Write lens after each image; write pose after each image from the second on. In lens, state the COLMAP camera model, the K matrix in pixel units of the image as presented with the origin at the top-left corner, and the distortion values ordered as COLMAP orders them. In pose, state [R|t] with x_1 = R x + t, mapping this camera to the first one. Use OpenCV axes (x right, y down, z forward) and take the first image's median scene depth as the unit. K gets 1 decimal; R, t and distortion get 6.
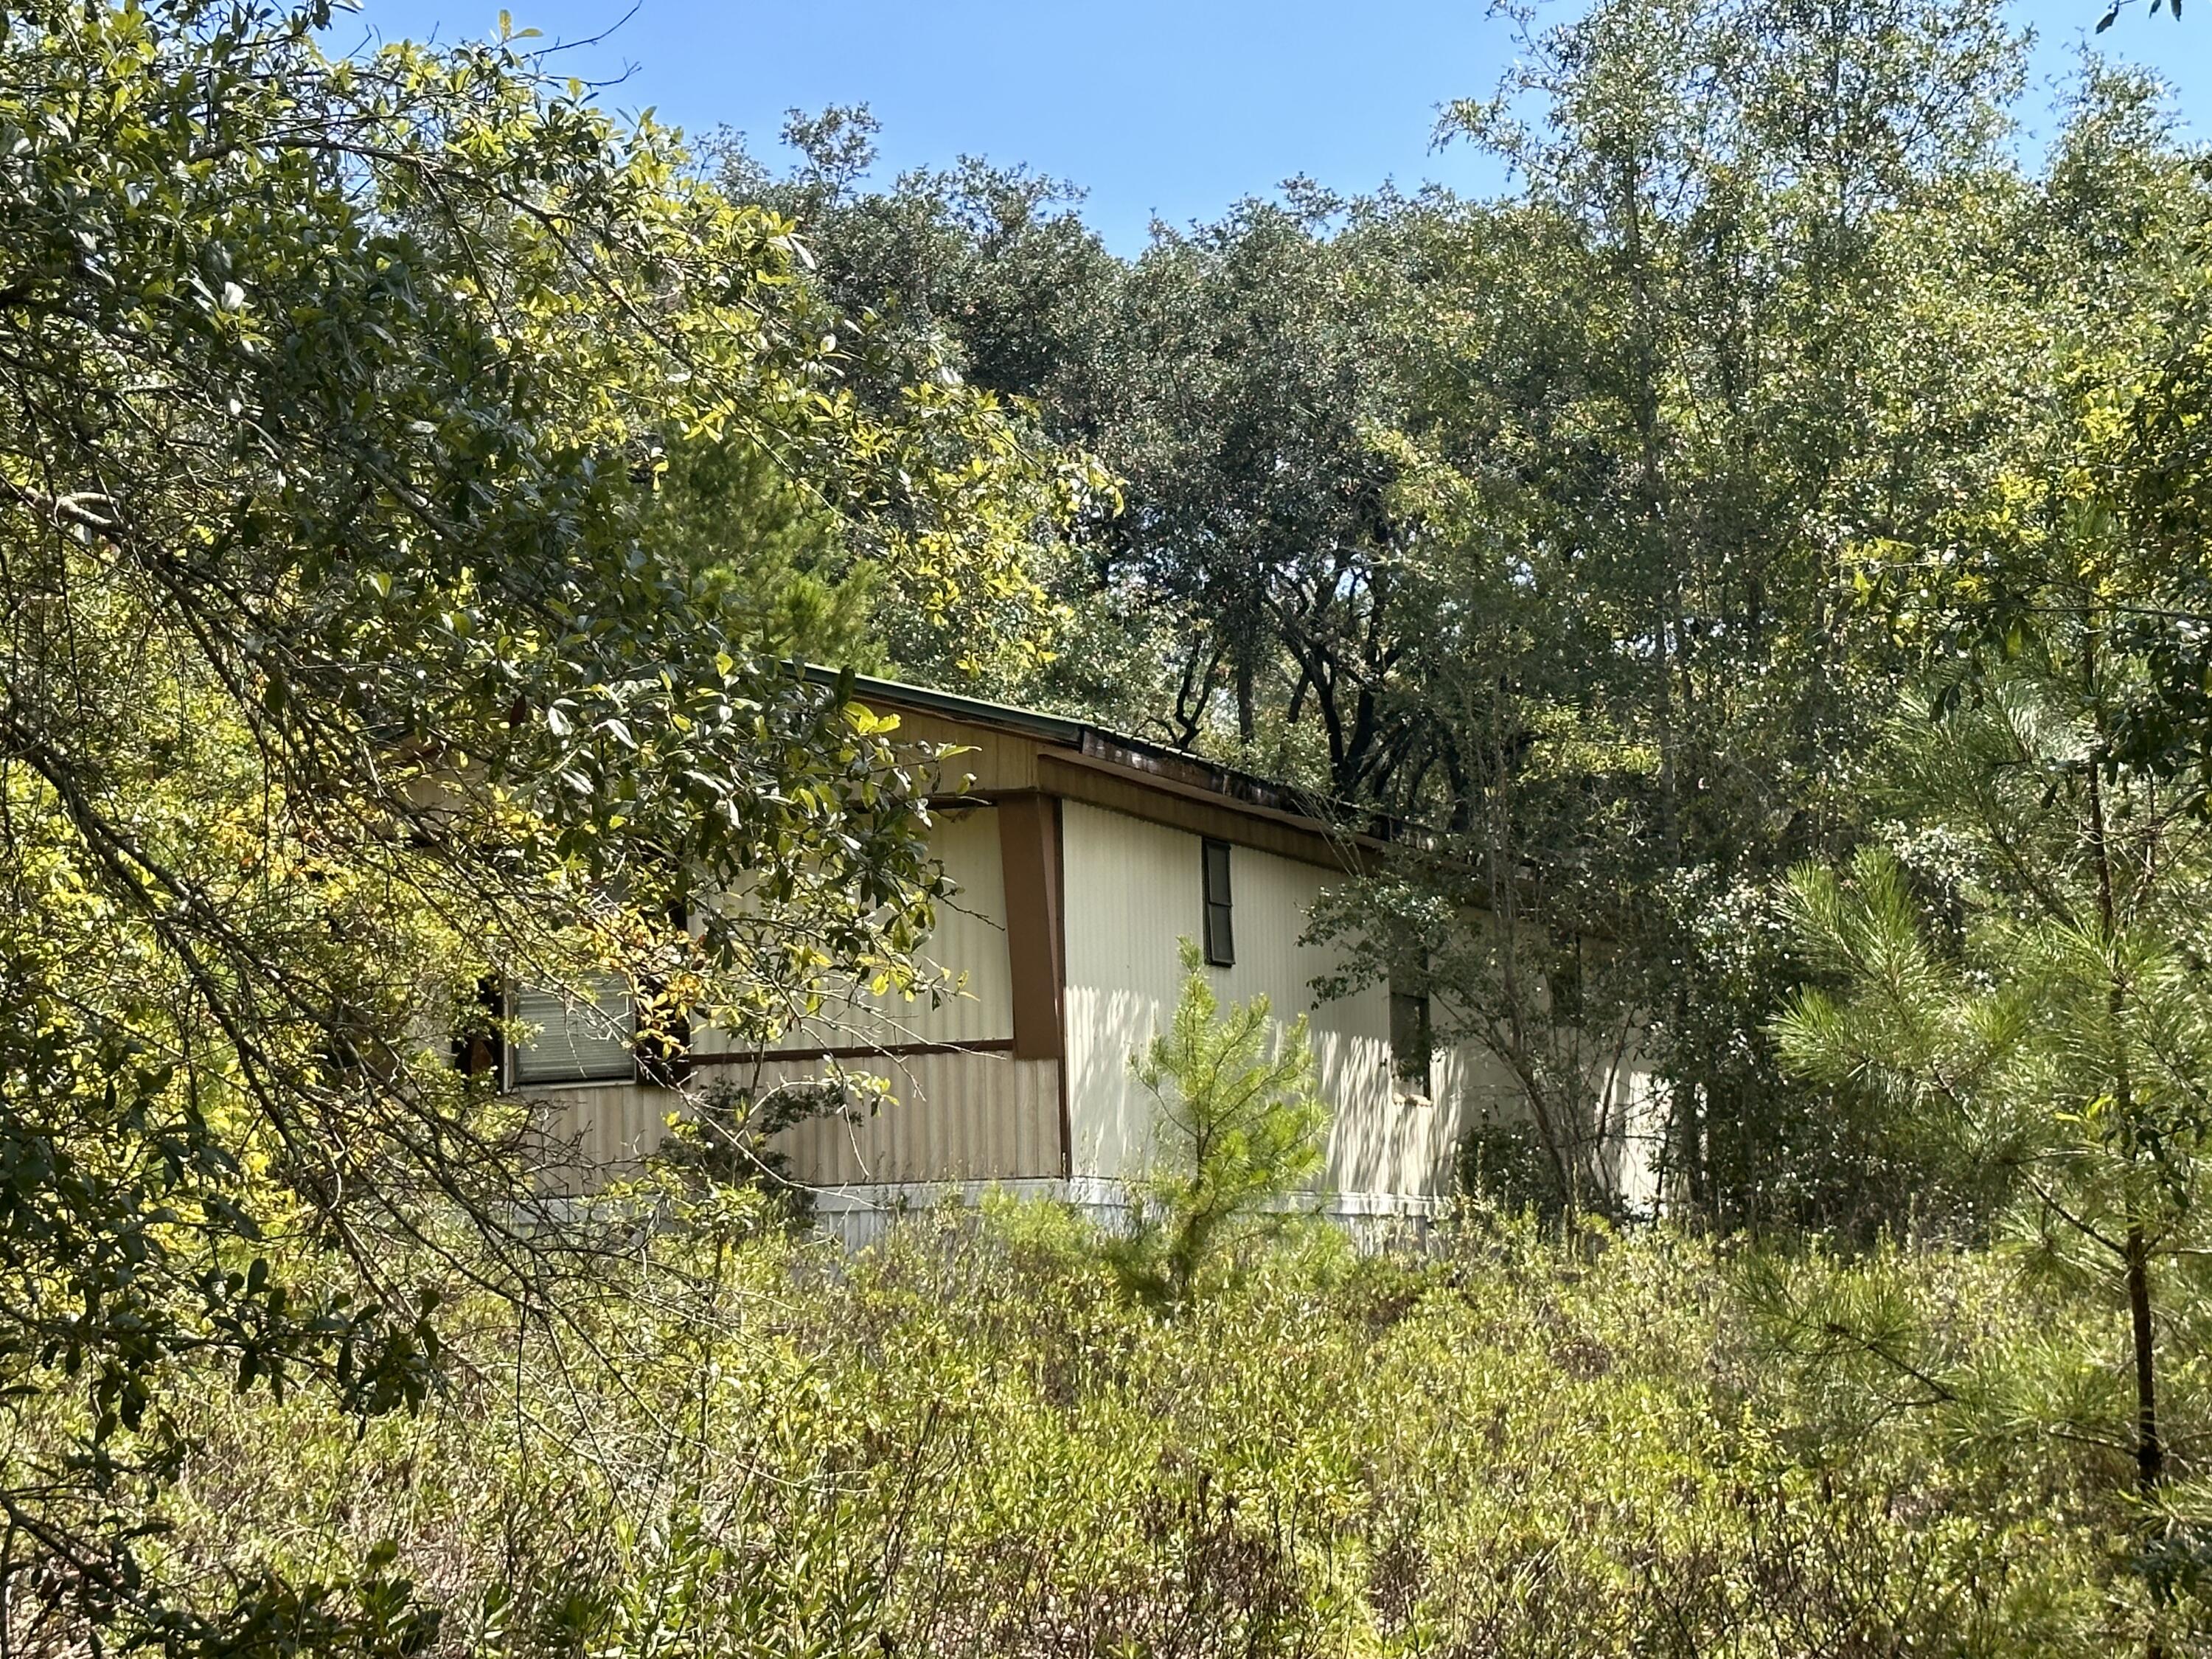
lens RADIAL K [[4088.7, 0, 1108.7], [0, 4088.7, 830.2], [0, 0, 1]] dist [0.025009, 0.000000]
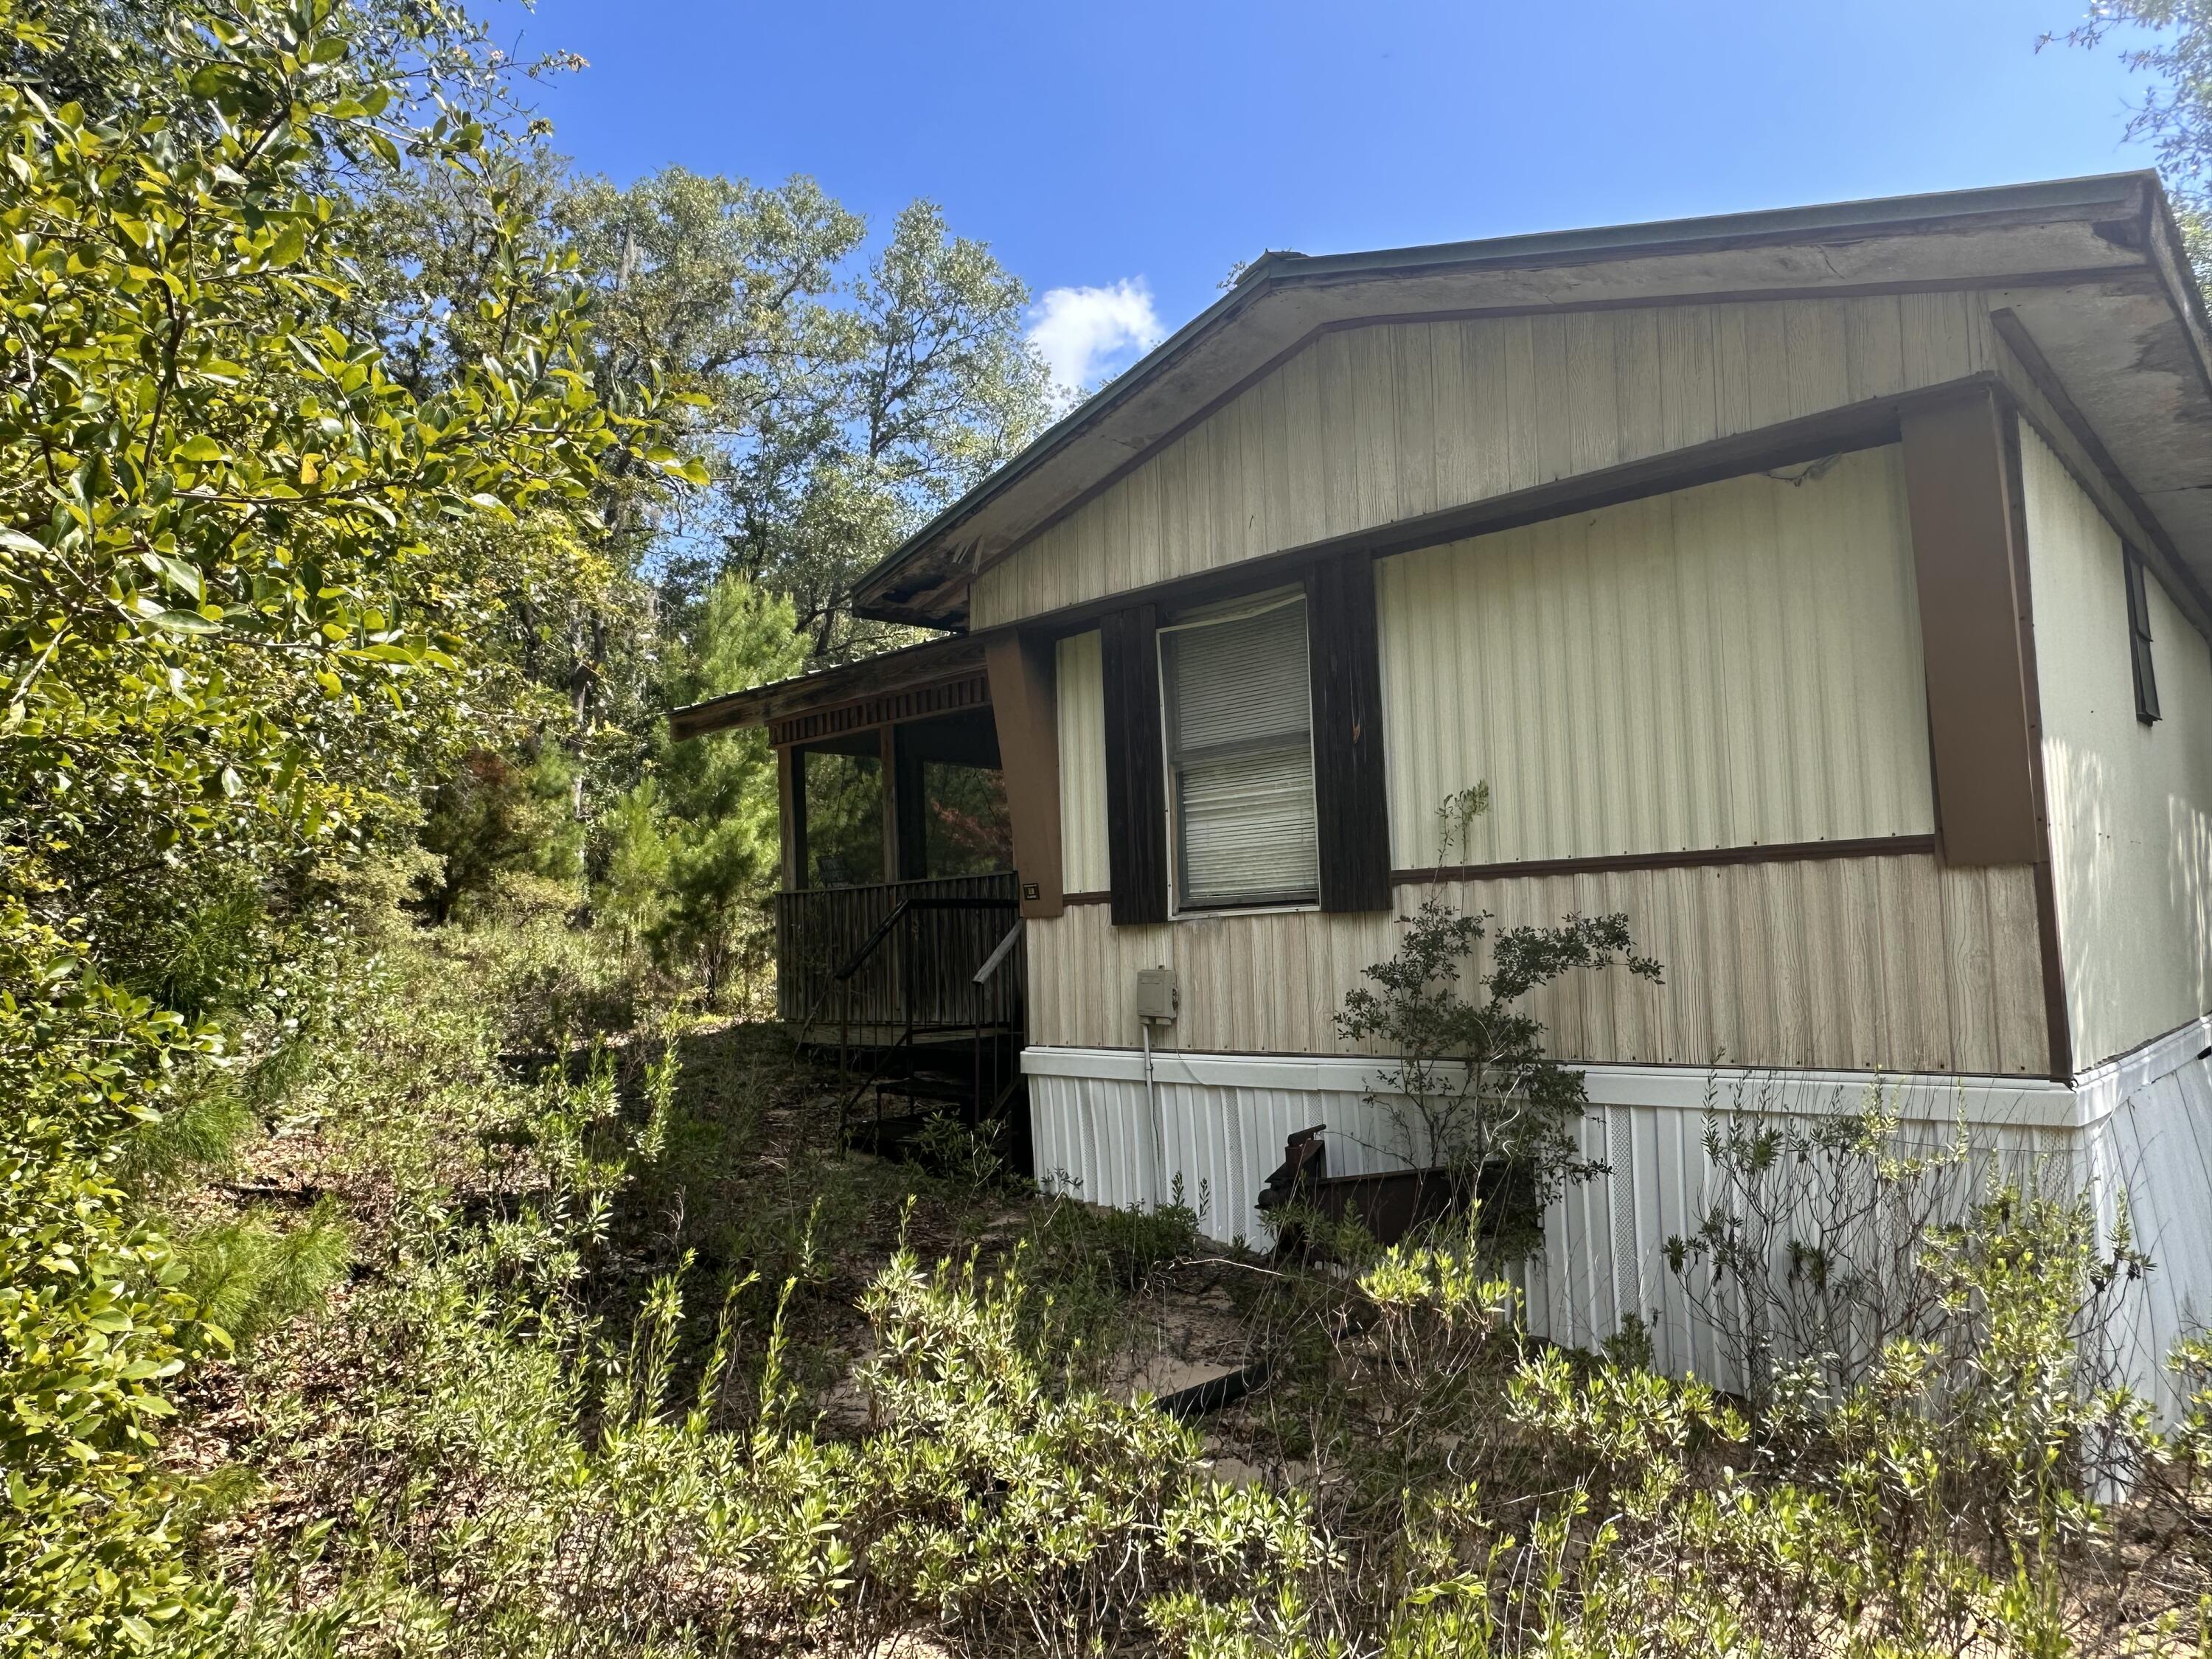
lens RADIAL K [[1411.7, 0, 1103.8], [0, 1411.7, 824.2], [0, 0, 1]] dist [0.003022, 0.000781]
pose [[0.931658, -0.030776, -0.362031, -0.059604], [0.039880, 0.999048, 0.017700, 0.040660], [0.361141, -0.030928, 0.931998, 0.756460]]
